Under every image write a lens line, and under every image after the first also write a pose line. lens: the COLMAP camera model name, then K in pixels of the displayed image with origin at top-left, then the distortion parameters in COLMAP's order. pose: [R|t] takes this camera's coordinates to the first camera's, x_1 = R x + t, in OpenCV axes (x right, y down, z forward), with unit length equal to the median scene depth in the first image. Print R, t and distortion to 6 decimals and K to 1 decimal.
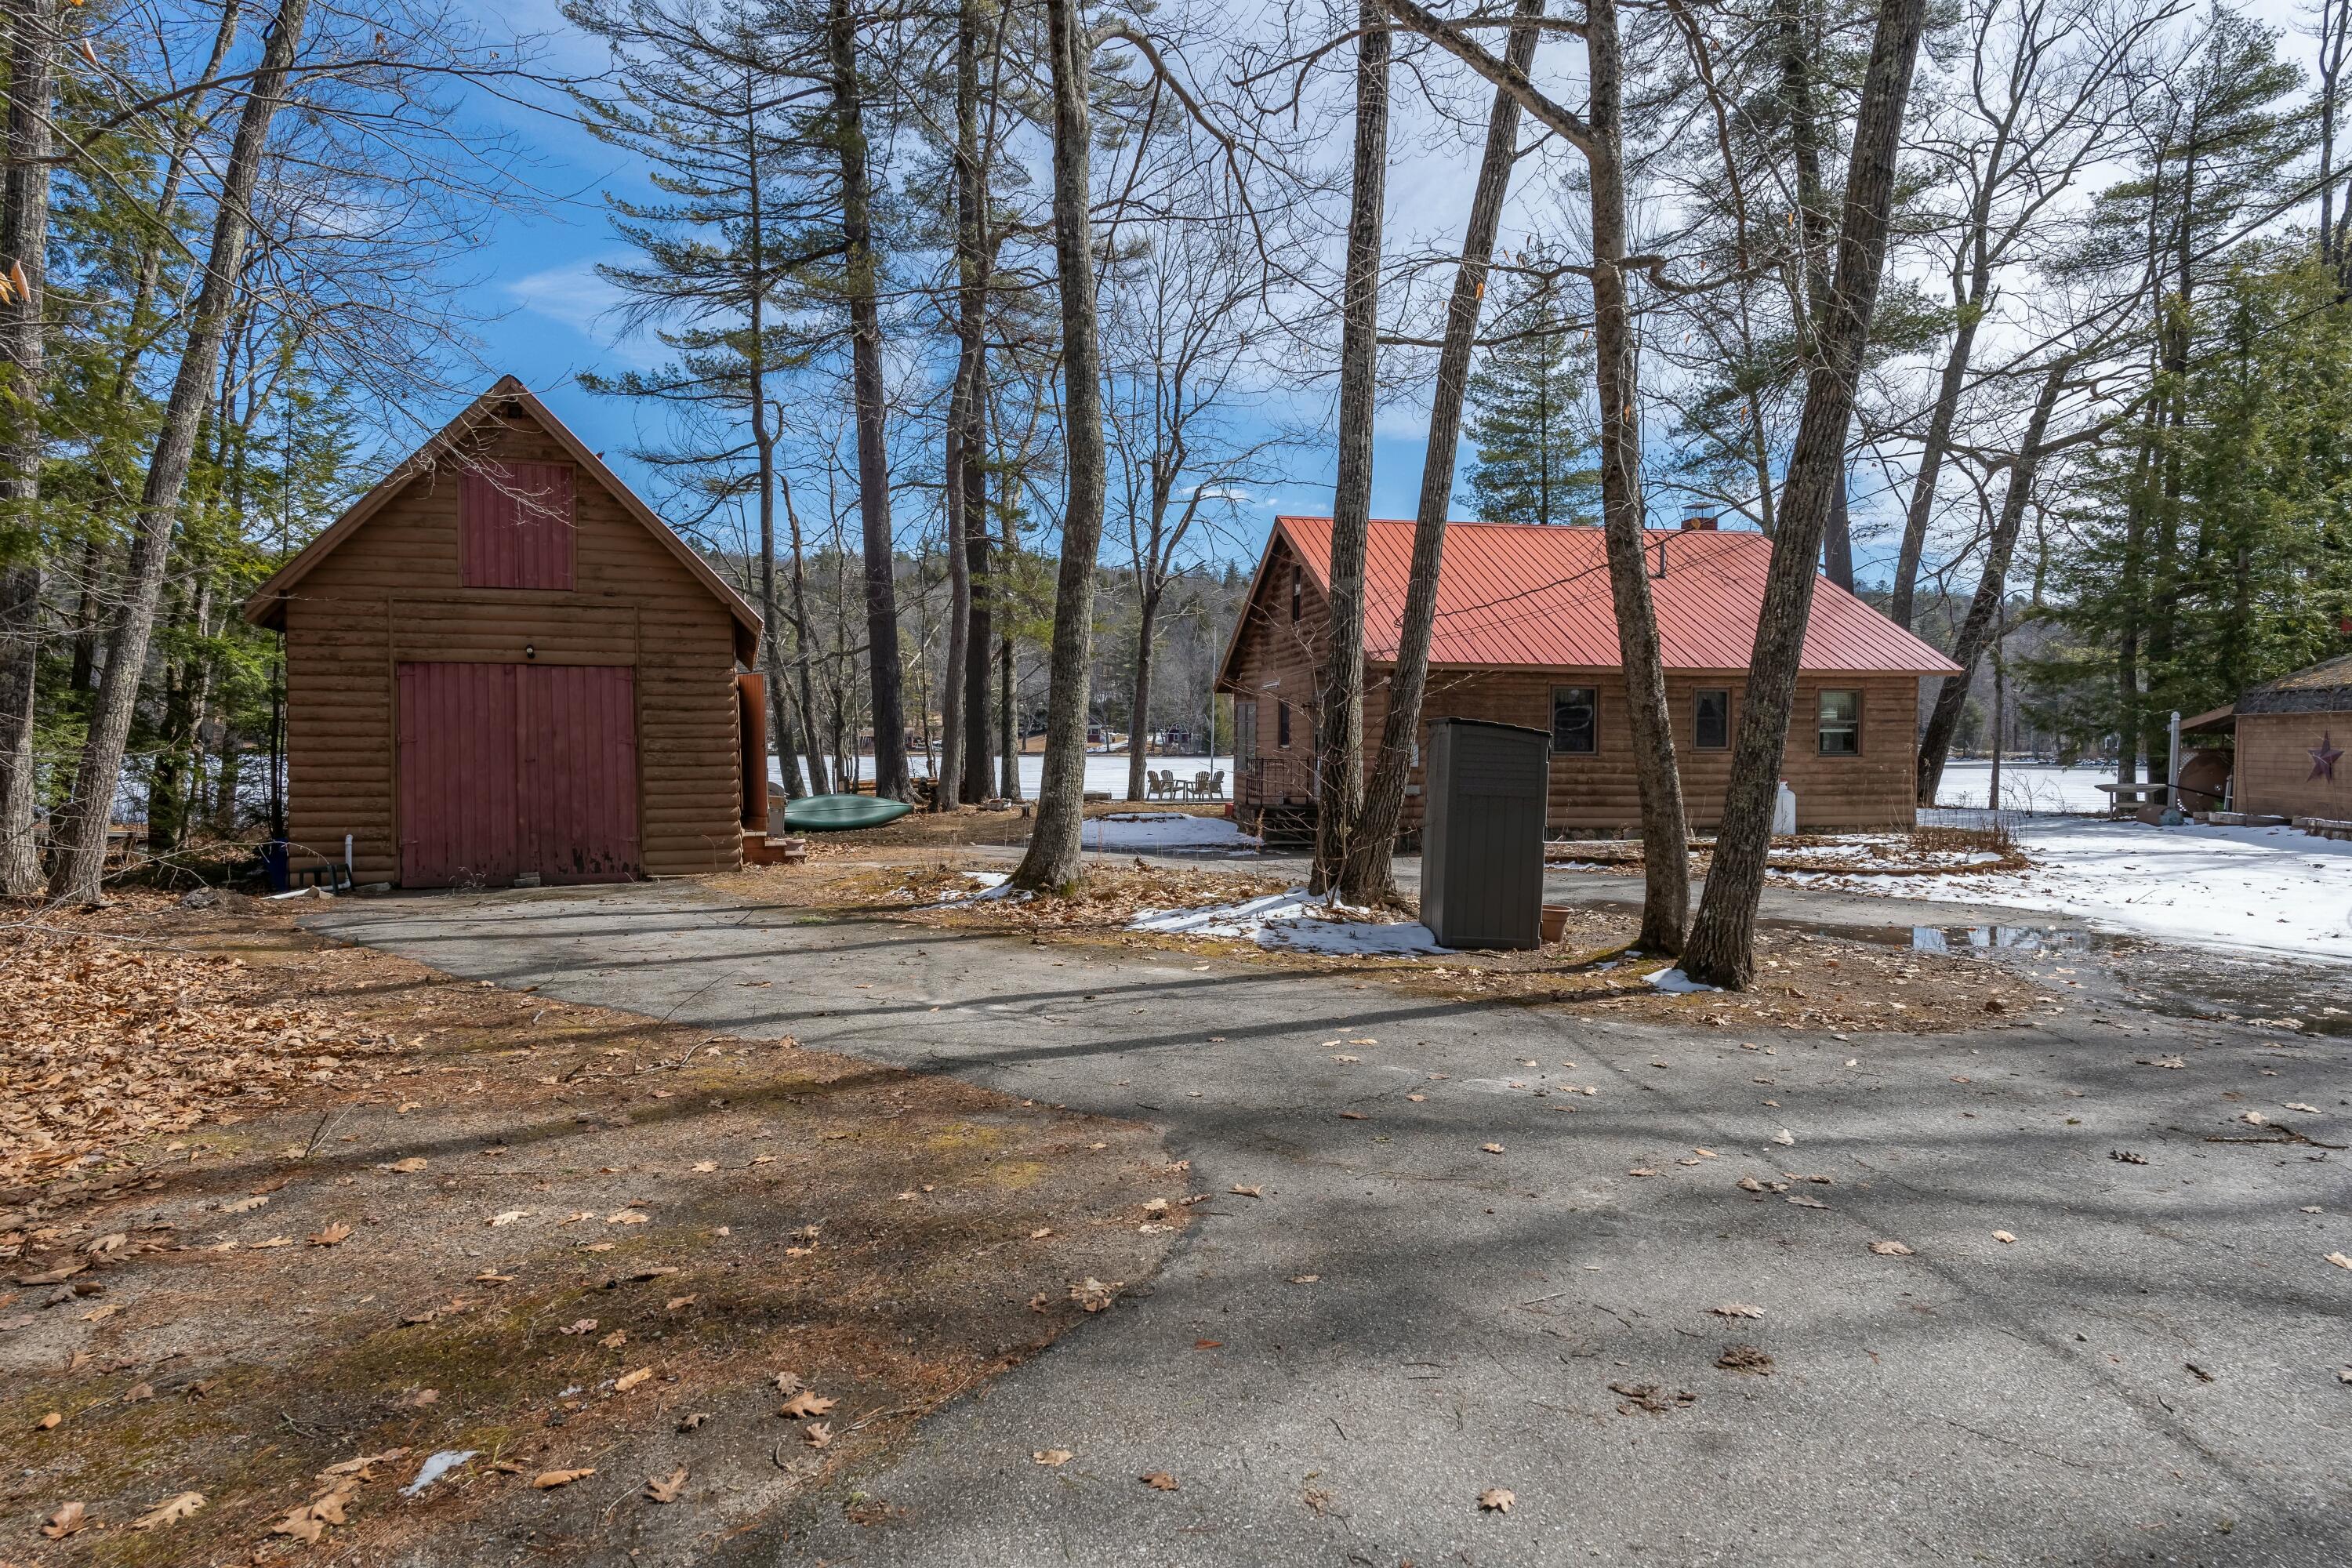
lens RADIAL K [[1405.1, 0, 1176.0], [0, 1405.1, 784.0], [0, 0, 1]] dist [0.041310, -0.044920]
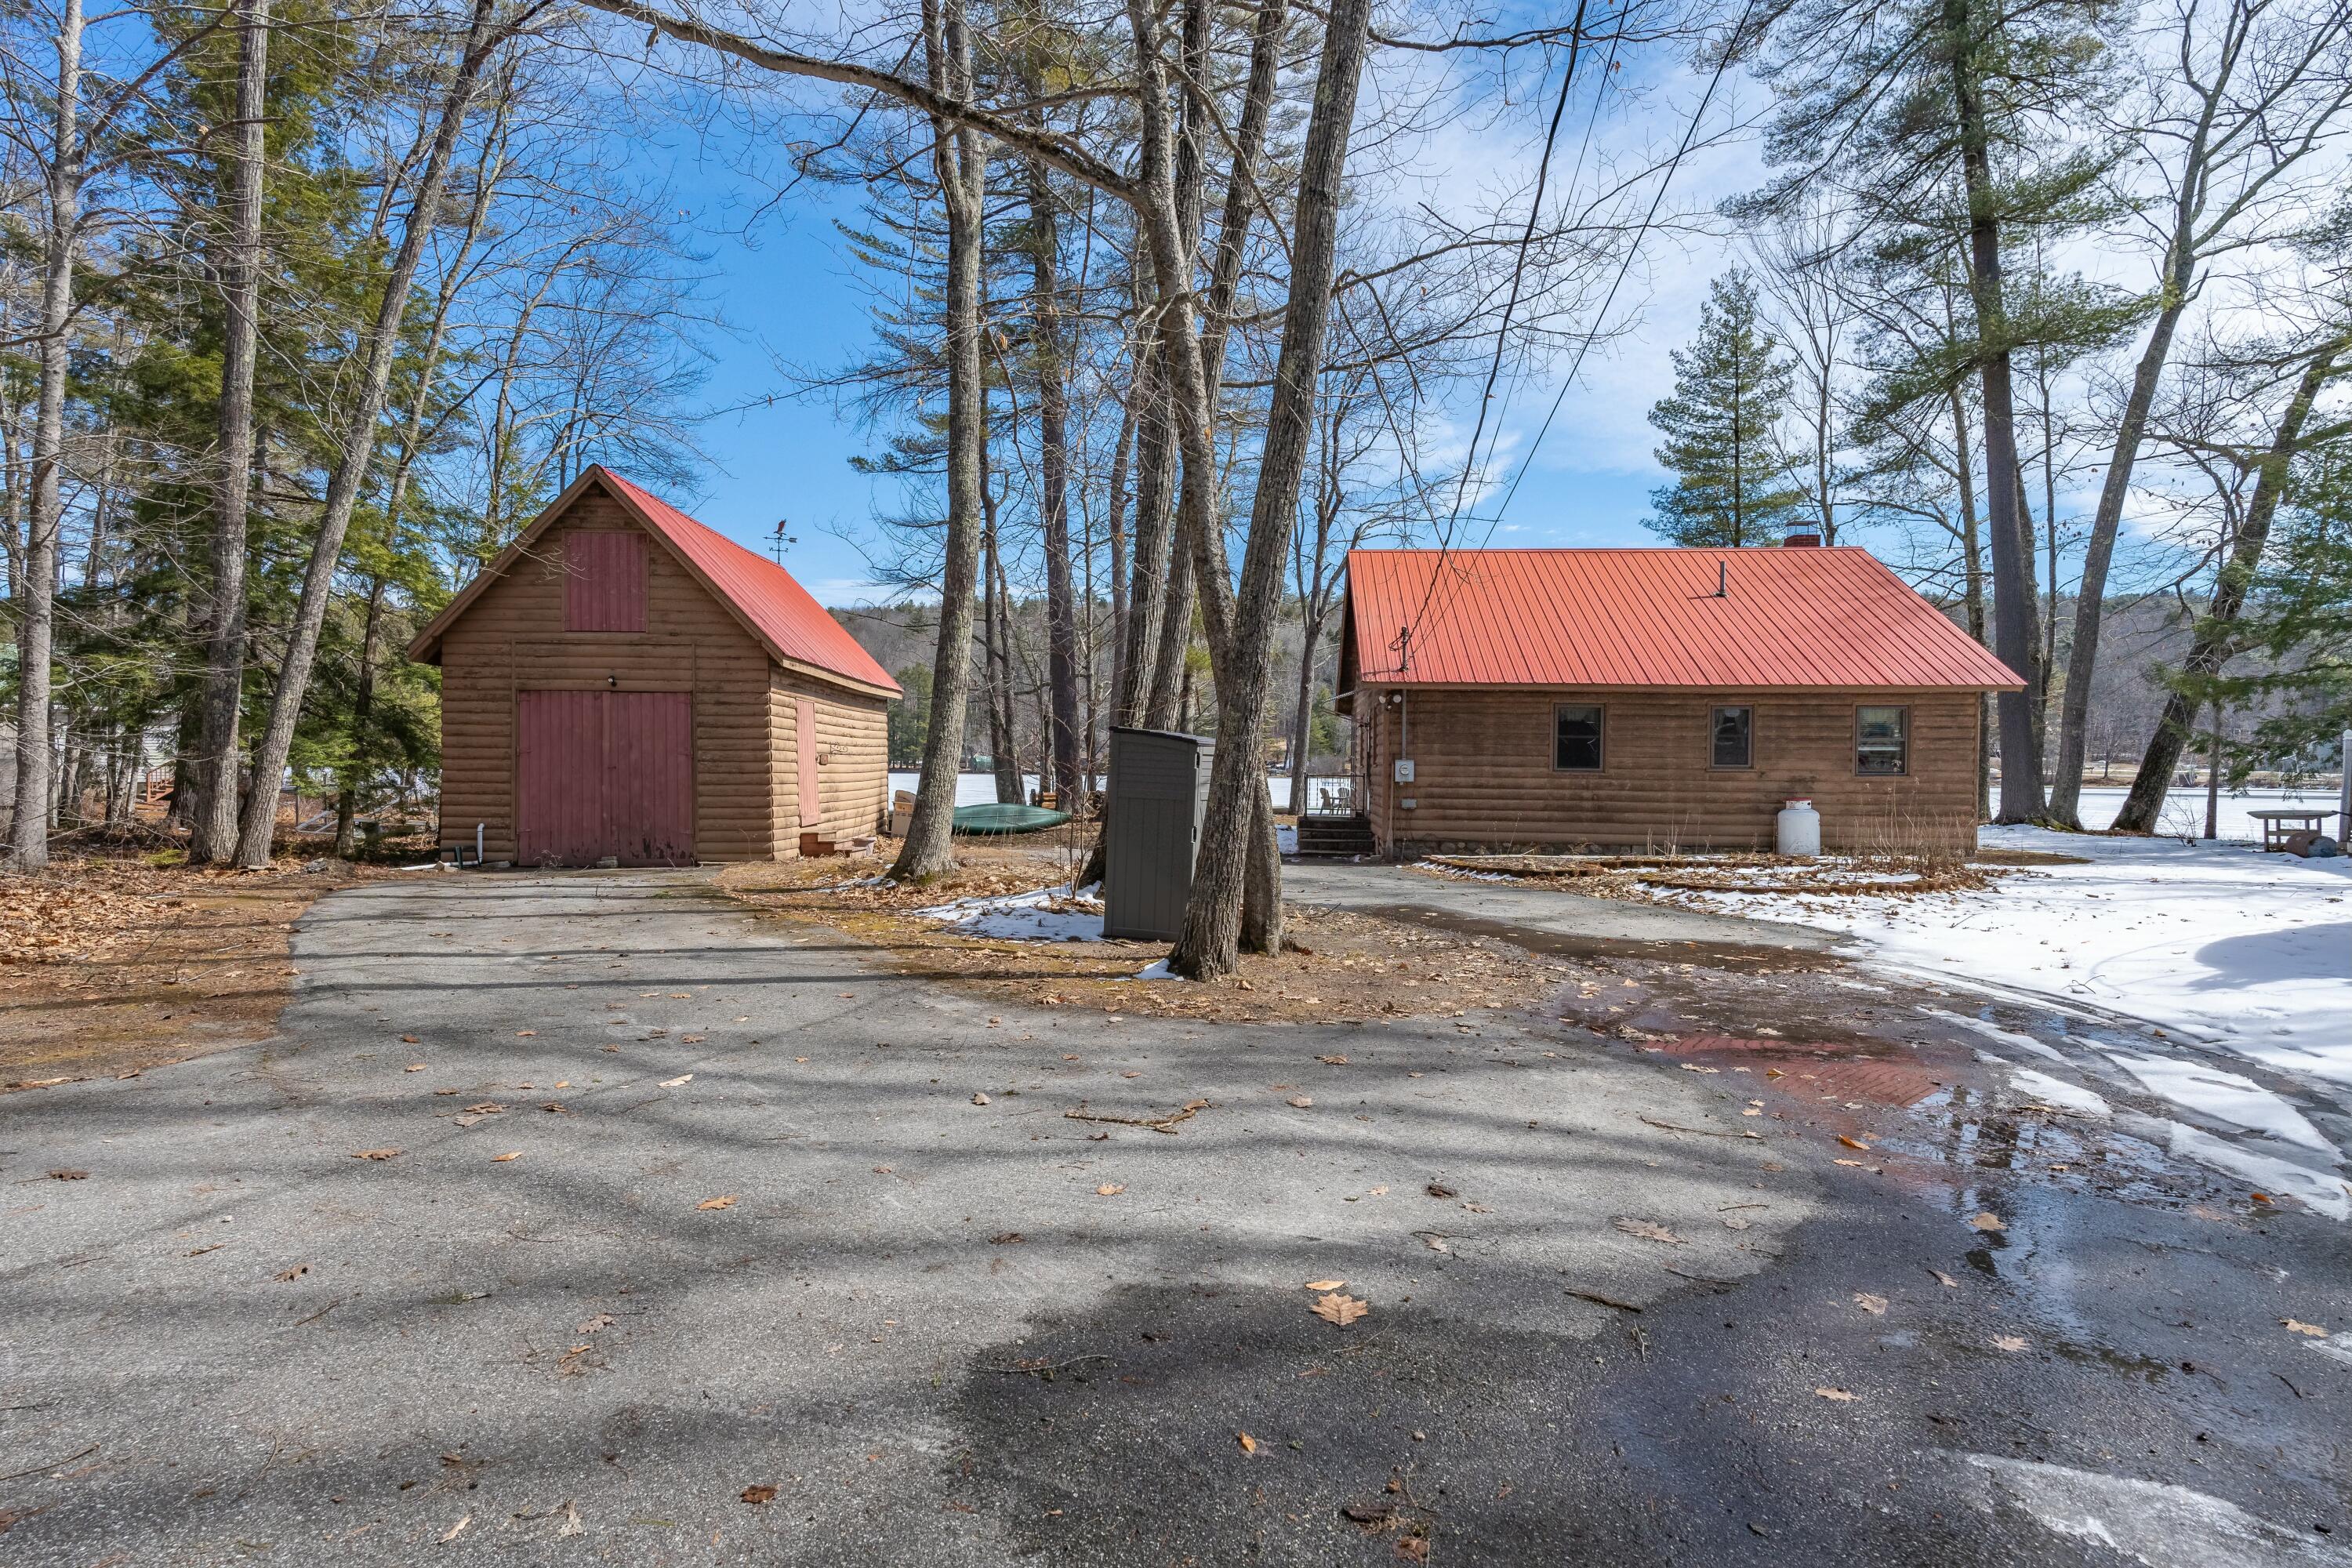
lens RADIAL K [[1284.5, 0, 1176.0], [0, 1284.5, 784.0], [0, 0, 1]] dist [0.016479, -0.017491]
pose [[0.960953, 0.009533, -0.276546, 0.190165], [-0.014184, 0.999790, -0.014822, 0.004411], [0.276347, 0.018166, 0.960886, 0.021139]]
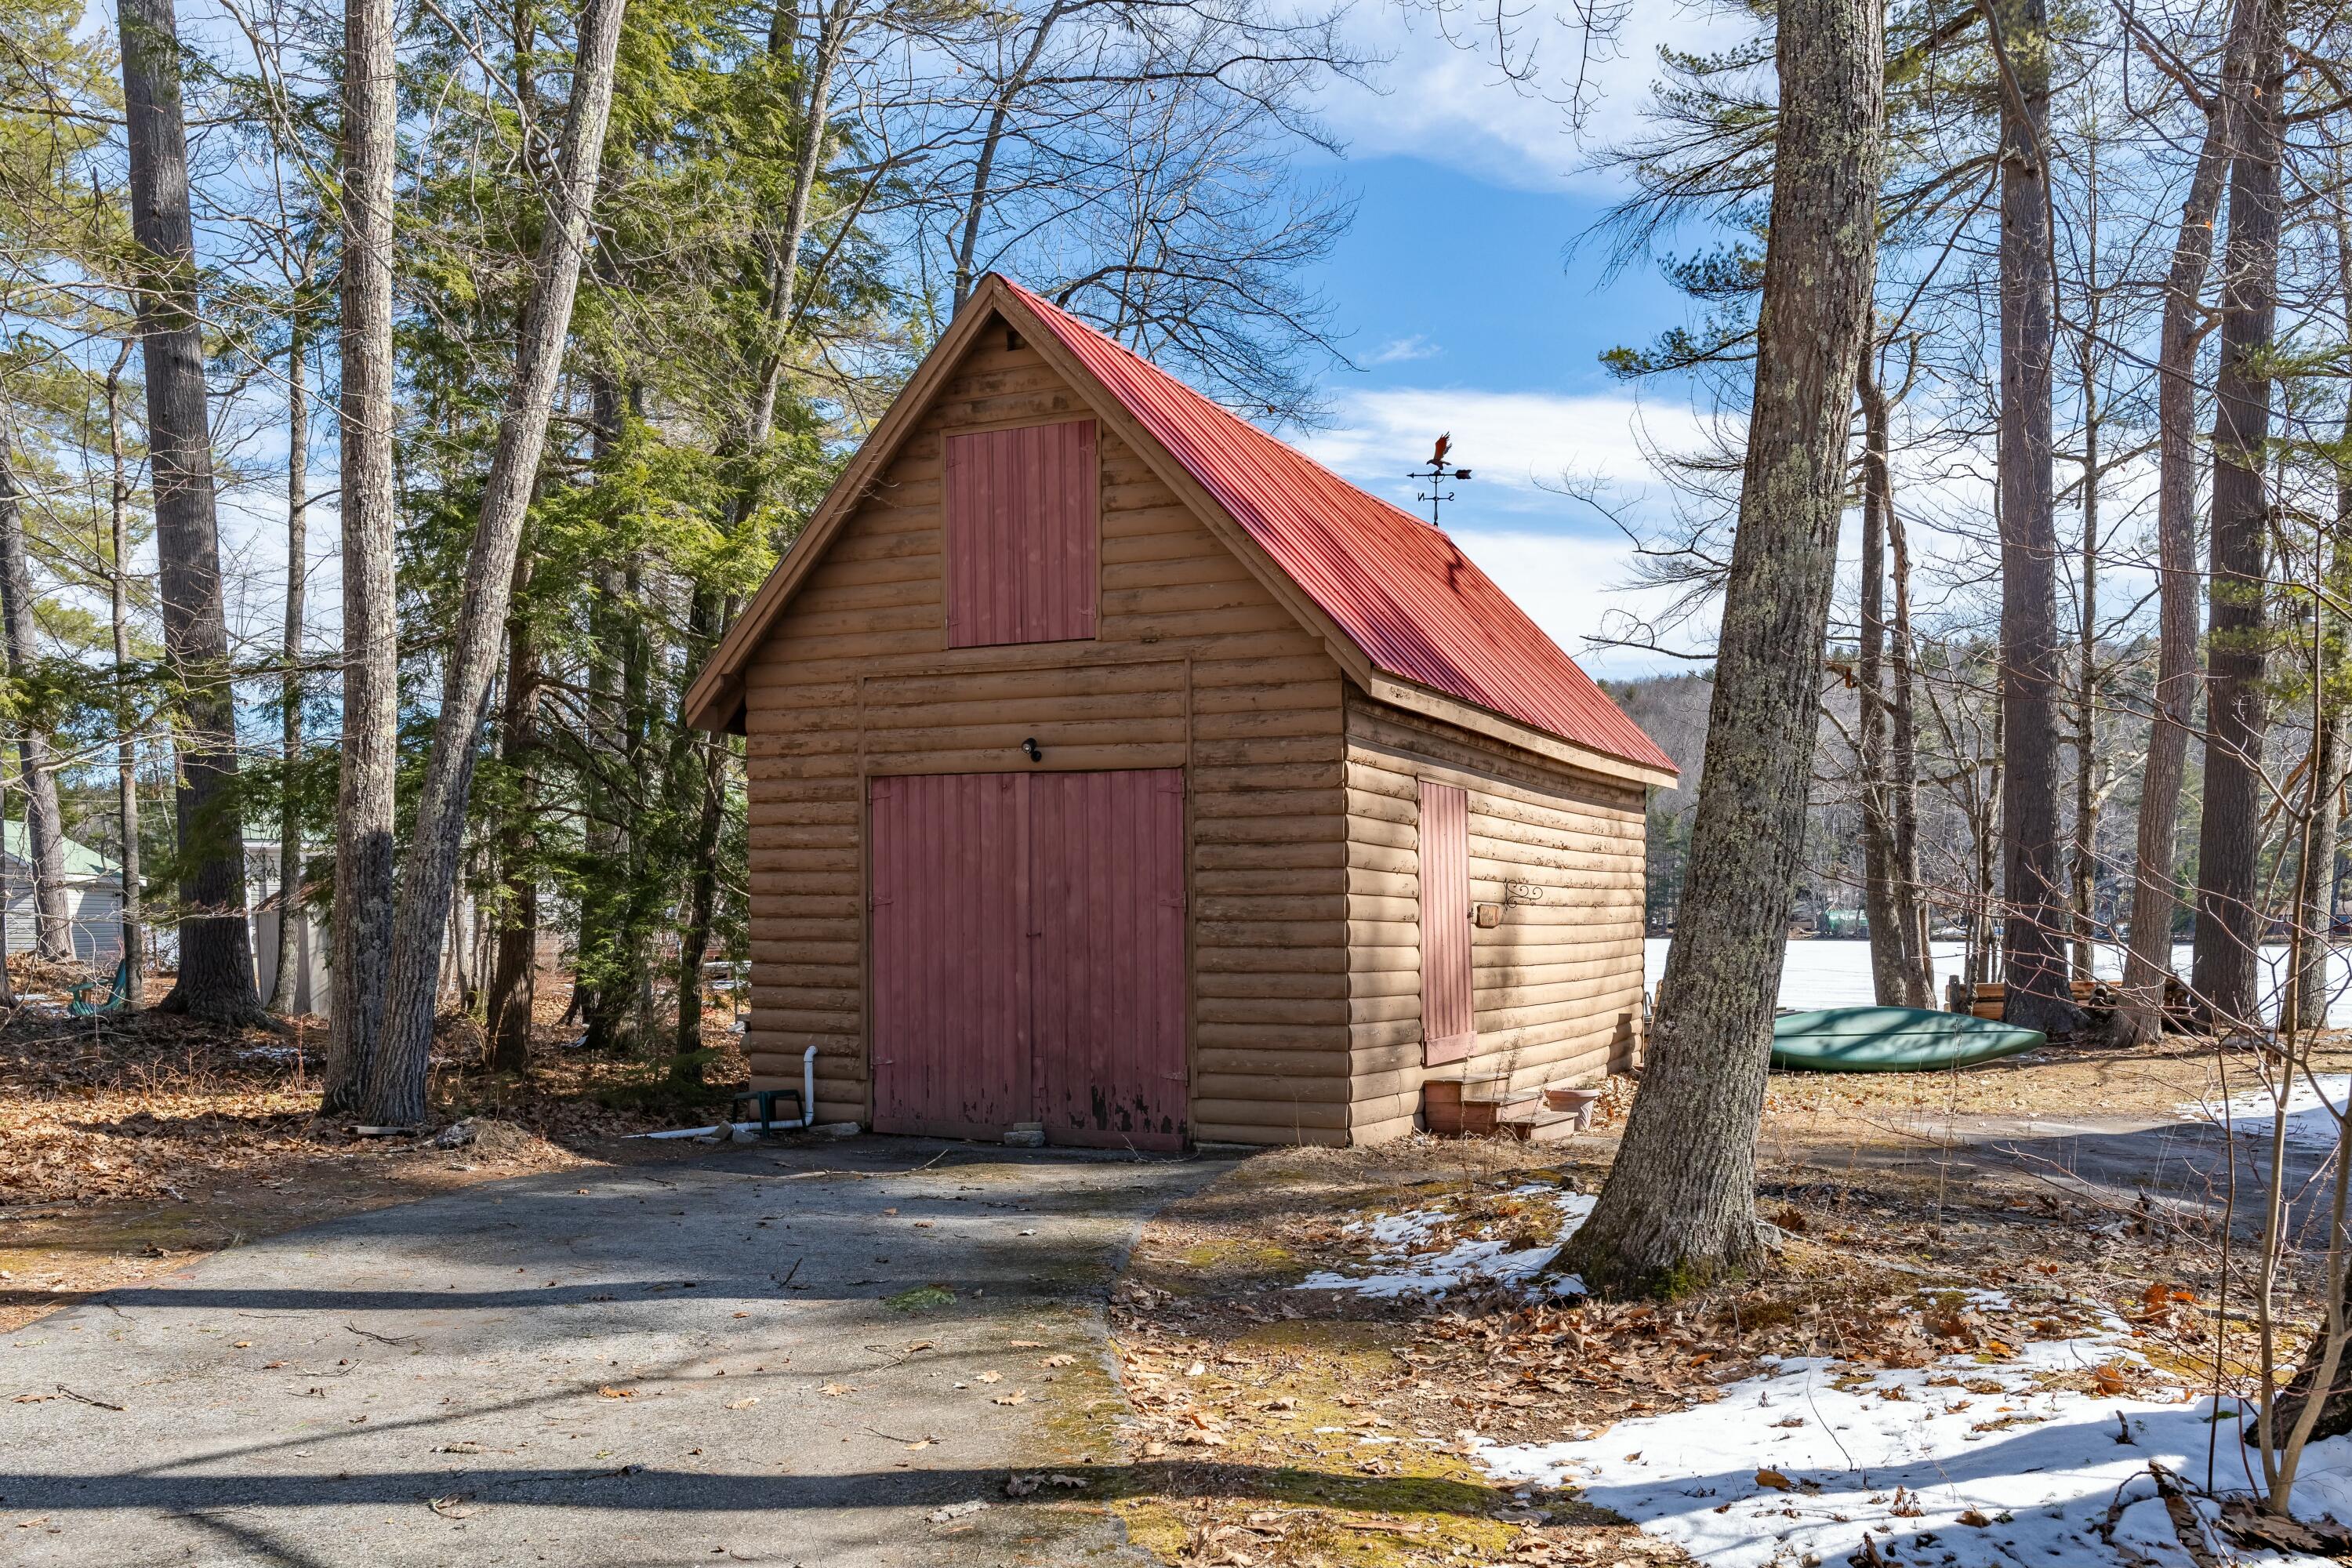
lens RADIAL K [[1940.1, 0, 1171.8], [0, 1940.1, 1064.3], [0, 0, 1]] dist [0.002614, 0.001017]
pose [[0.723553, 0.053169, -0.688218, 0.082656], [-0.024749, 0.998386, 0.051111, -0.002963], [0.689825, -0.019949, 0.723701, 0.249811]]
